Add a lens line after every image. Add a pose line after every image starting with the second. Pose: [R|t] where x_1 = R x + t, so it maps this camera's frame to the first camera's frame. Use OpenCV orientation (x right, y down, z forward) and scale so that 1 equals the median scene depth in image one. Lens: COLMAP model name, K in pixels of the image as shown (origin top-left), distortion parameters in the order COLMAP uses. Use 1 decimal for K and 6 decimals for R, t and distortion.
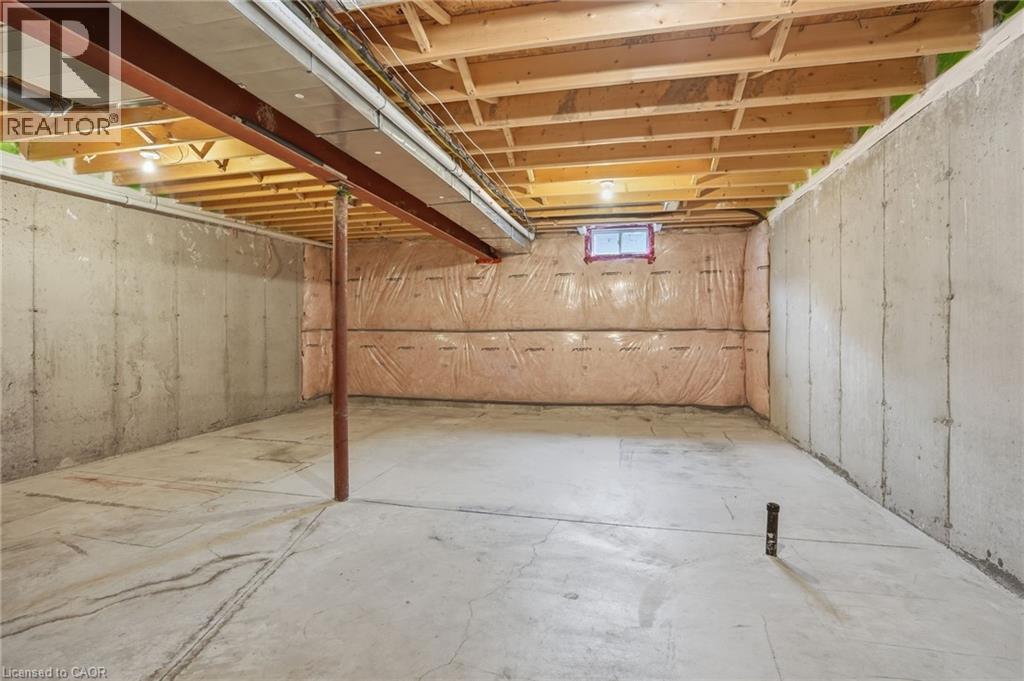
lens RADIAL K [[484.4, 0, 516.1], [0, 484.4, 335.6], [0, 0, 1]] dist [-0.060140, 0.024529]
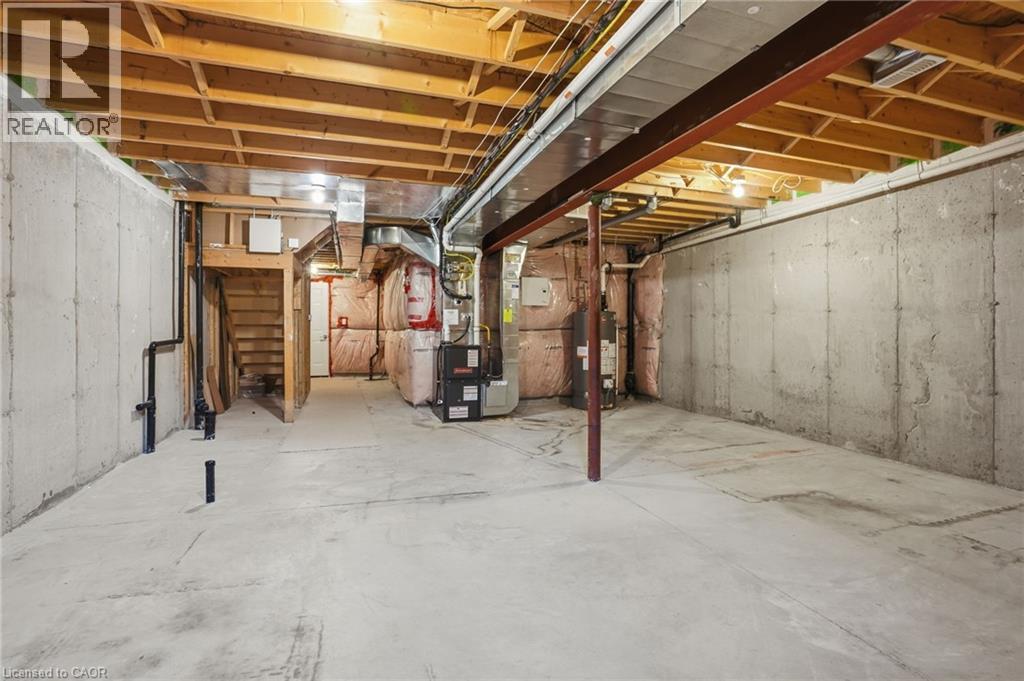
lens RADIAL K [[484.4, 0, 516.1], [0, 484.4, 335.6], [0, 0, 1]] dist [-0.060140, 0.024529]
pose [[-0.853773, 0.008337, -0.520578, 0.311569], [-0.003513, 0.999757, 0.021773, -0.012449], [0.520633, 0.020418, -0.853536, 1.584158]]
